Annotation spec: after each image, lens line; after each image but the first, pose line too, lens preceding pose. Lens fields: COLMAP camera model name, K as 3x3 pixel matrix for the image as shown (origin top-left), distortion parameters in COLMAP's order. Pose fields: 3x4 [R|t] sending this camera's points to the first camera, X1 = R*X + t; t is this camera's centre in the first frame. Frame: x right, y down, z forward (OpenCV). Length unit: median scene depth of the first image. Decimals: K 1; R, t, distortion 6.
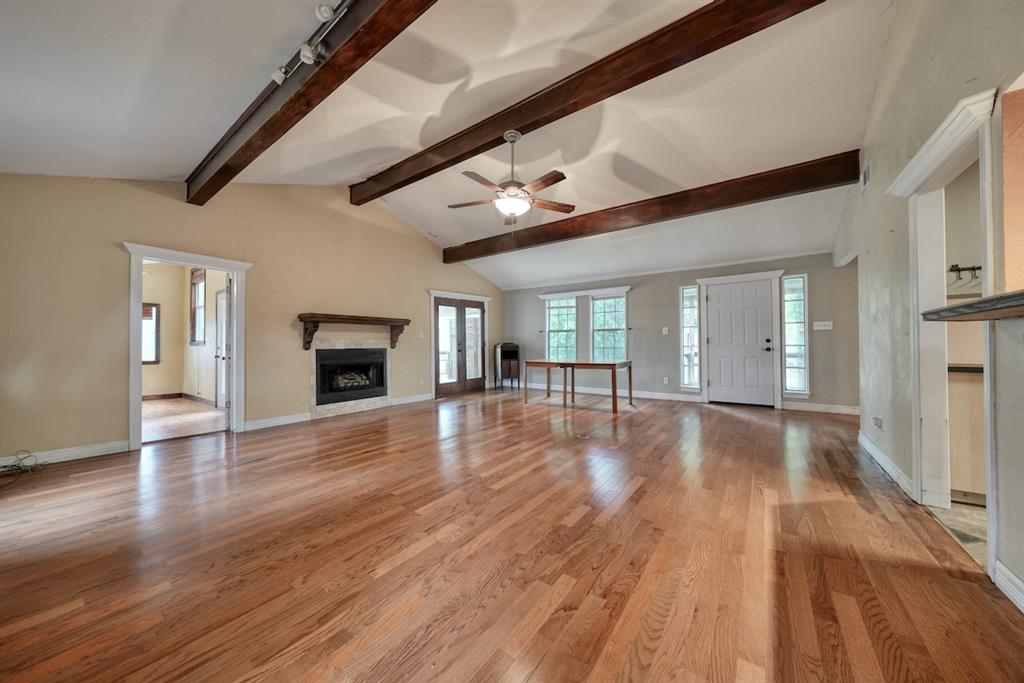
lens RADIAL K [[347.7, 0, 513.7], [0, 347.7, 338.8], [0, 0, 1]] dist [-0.008005, 0.000094]
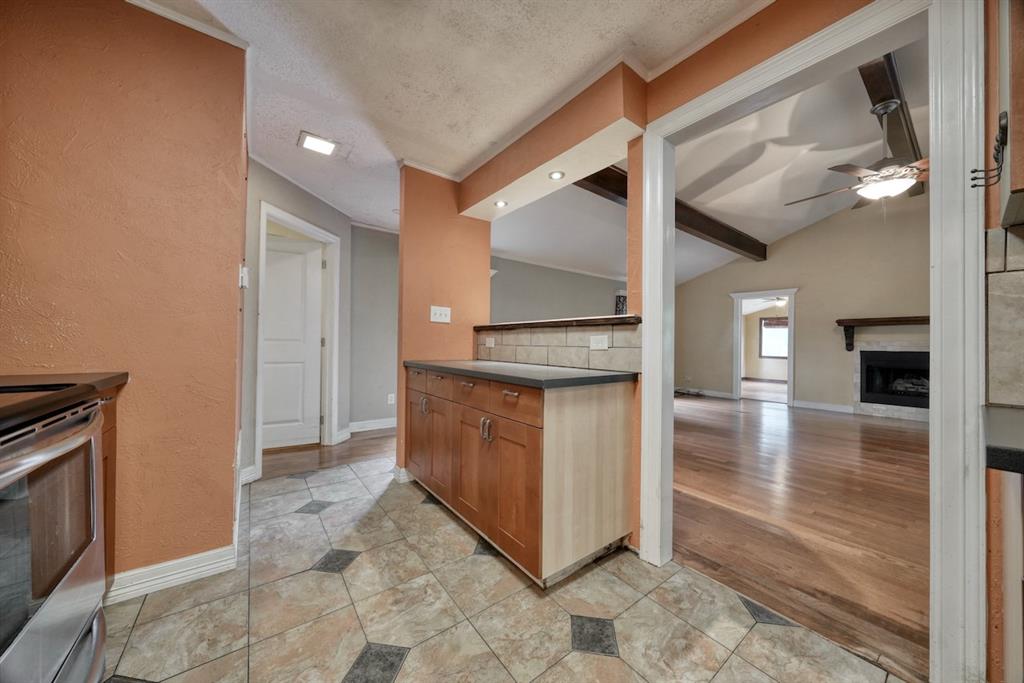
lens RADIAL K [[347.7, 0, 513.7], [0, 347.7, 338.8], [0, 0, 1]] dist [-0.008005, 0.000094]
pose [[-0.286032, -0.010333, -0.958164, 0.814387], [0.004034, 0.999920, -0.011987, 0.000595], [0.958211, -0.007294, -0.285968, 0.263718]]
